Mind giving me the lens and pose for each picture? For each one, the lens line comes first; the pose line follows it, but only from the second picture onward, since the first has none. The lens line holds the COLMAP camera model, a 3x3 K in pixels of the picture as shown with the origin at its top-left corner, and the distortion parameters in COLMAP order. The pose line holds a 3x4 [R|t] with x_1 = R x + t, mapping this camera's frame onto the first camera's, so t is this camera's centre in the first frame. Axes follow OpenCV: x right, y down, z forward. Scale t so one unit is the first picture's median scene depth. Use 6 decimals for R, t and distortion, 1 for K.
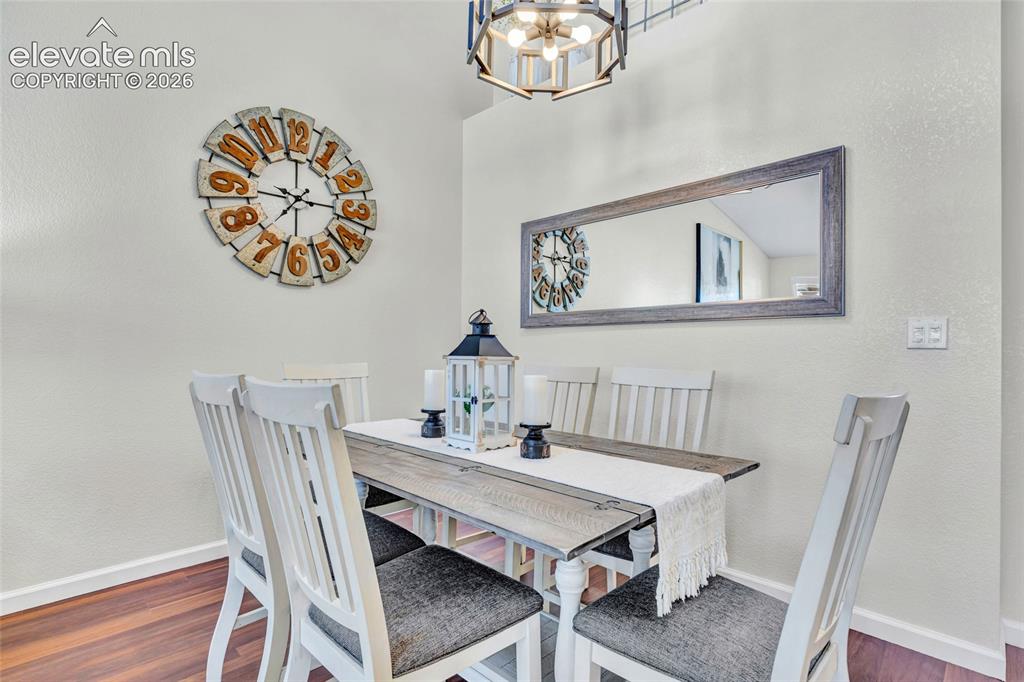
lens RADIAL K [[492.4, 0, 513.5], [0, 492.4, 346.5], [0, 0, 1]] dist [-0.001829, 0.000355]
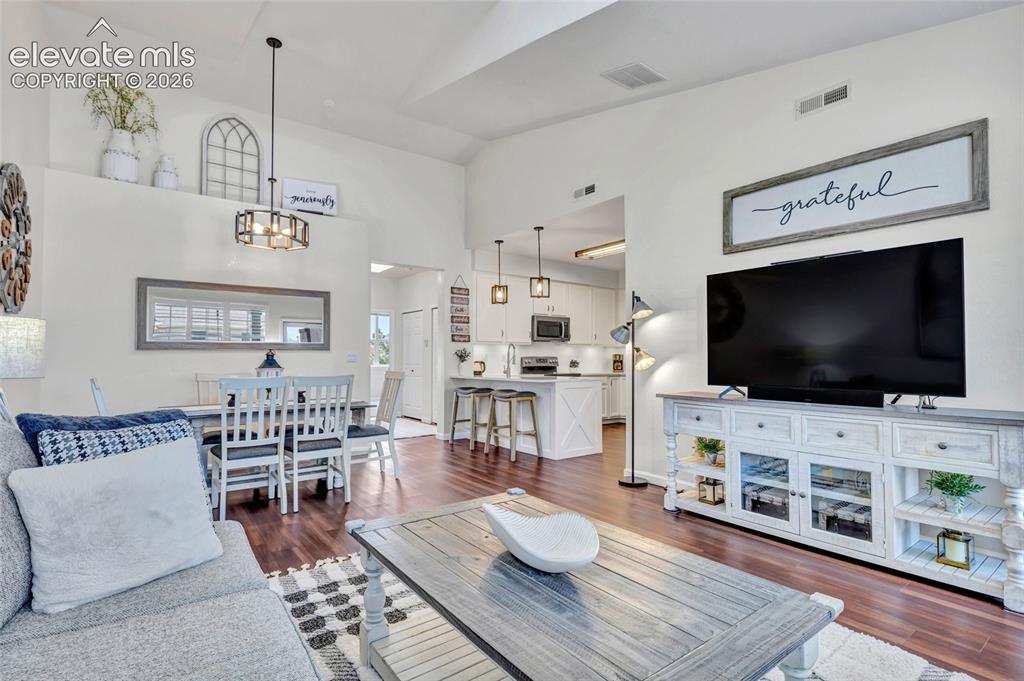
lens RADIAL K [[492.4, 0, 509.4], [0, 492.4, 341.8], [0, 0, 1]] dist [-0.001829, 0.000355]
pose [[0.153871, 0.020861, 0.987871, -1.545414], [-0.004442, 0.999782, -0.020420, -0.047317], [-0.988081, -0.001246, 0.153930, -0.377200]]
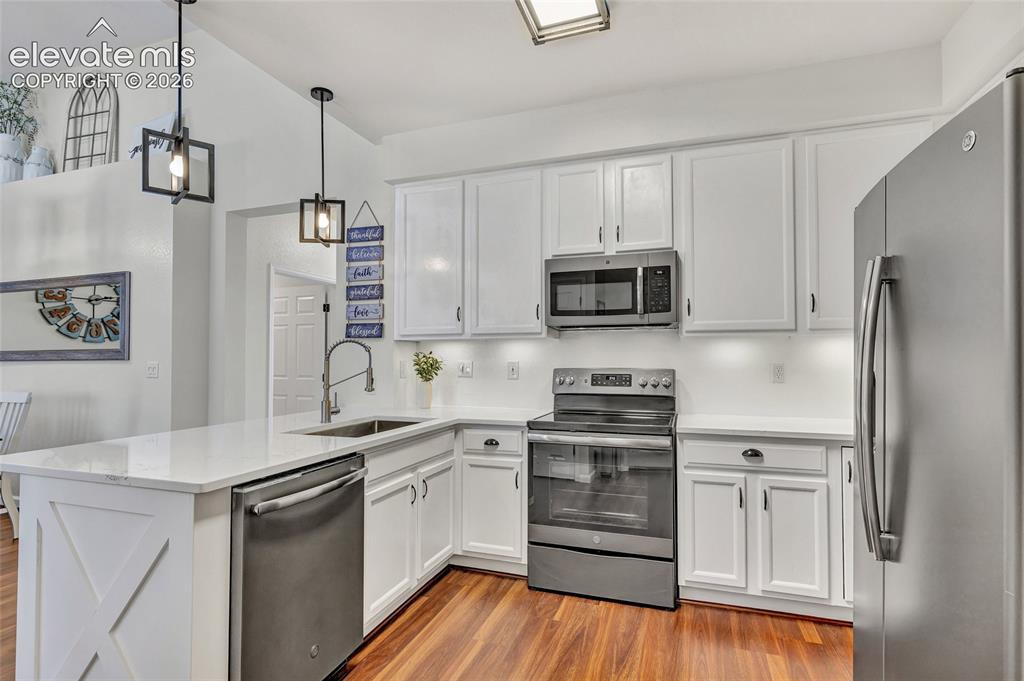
lens RADIAL K [[493.8, 0, 518.7], [0, 493.8, 340.7], [0, 0, 1]] dist [0.004610, -0.000007]
pose [[0.898750, 0.004217, 0.438441, 0.914517], [0.009350, 0.999542, -0.028780, -0.052337], [-0.438362, 0.029966, 0.898299, -1.063575]]
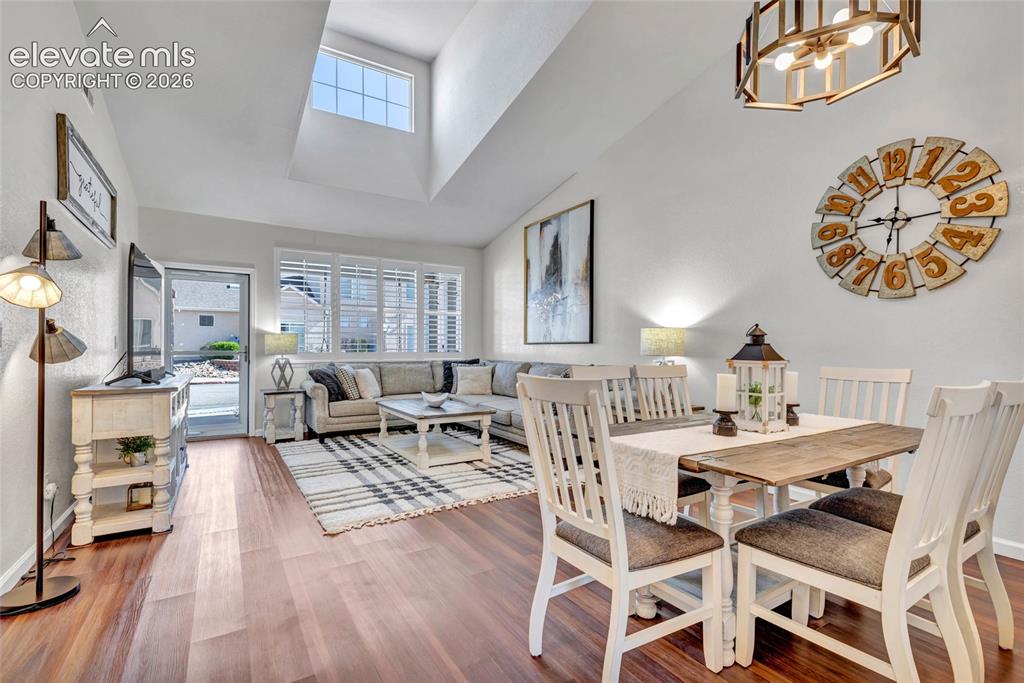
lens RADIAL K [[465.6, 0, 511.6], [0, 465.6, 347.0], [0, 0, 1]] dist [-0.004485, 0.000846]
pose [[-0.216477, -0.015369, -0.976167, 0.857919], [0.001206, 0.999871, -0.016009, 0.002557], [0.976287, -0.004643, -0.216430, 0.420521]]
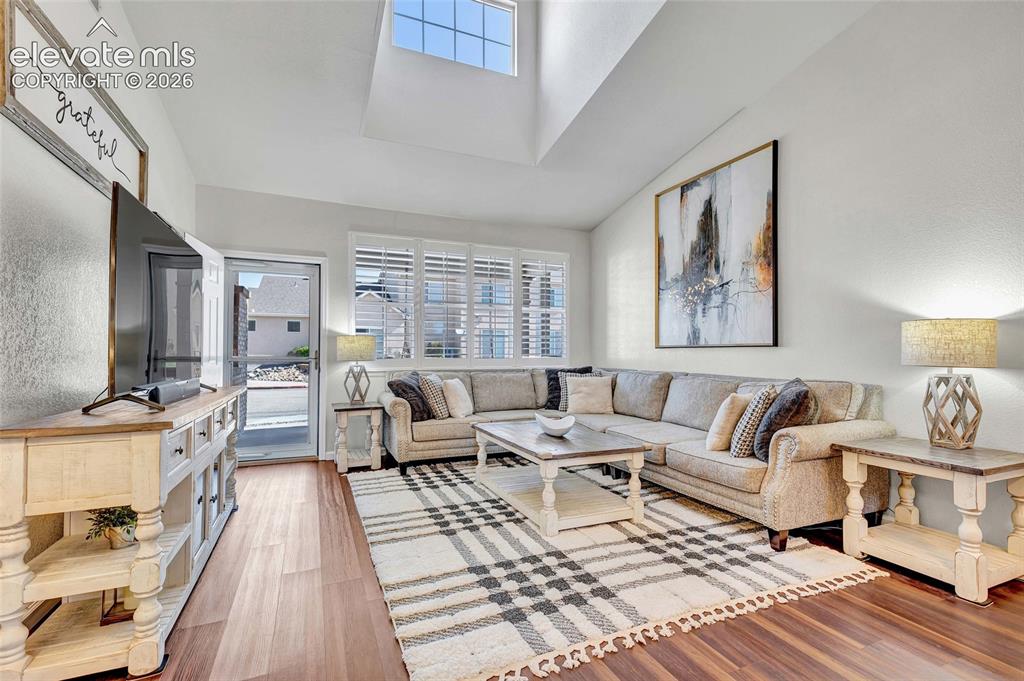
lens RADIAL K [[465.6, 0, 508.5], [0, 465.6, 346.0], [0, 0, 1]] dist [-0.004485, 0.000846]
pose [[-0.366302, -0.027014, -0.930104, 0.376078], [-0.001539, 0.999595, -0.028427, -0.006677], [0.930495, -0.008981, -0.366195, 0.068063]]
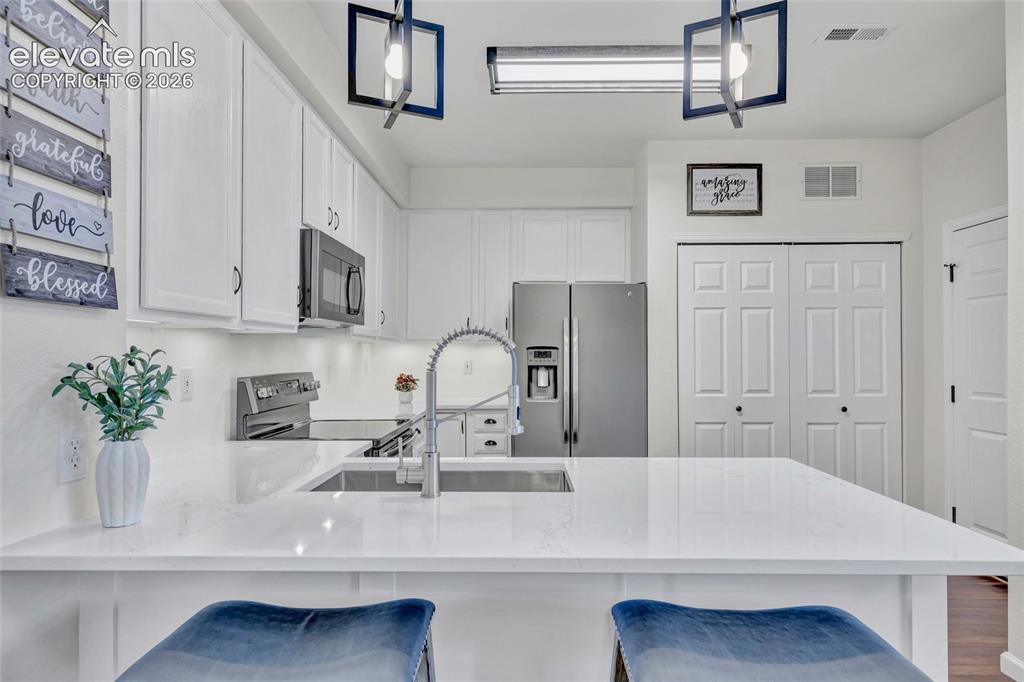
lens RADIAL K [[581.7, 0, 510.4], [0, 581.7, 347.6], [0, 0, 1]] dist [0.000362, -0.000404]
pose [[-0.686918, -0.005989, 0.726711, 0.510513], [-0.014354, 0.999883, -0.005328, -0.067993], [-0.726593, -0.014091, -0.686923, 0.375032]]
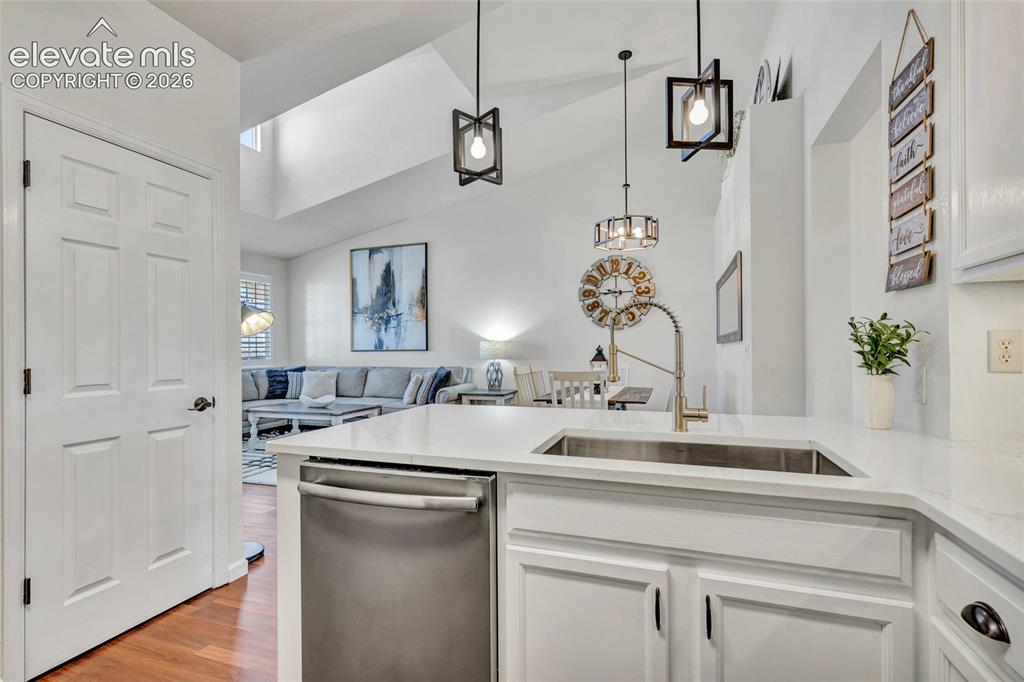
lens RADIAL K [[465.6, 0, 517.2], [0, 465.6, 351.3], [0, 0, 1]] dist [-0.004485, 0.000846]
pose [[0.443427, -0.009941, -0.896256, 1.483341], [0.020159, 0.999796, -0.001115, -0.030315], [0.896084, -0.017573, 0.443537, -0.449969]]
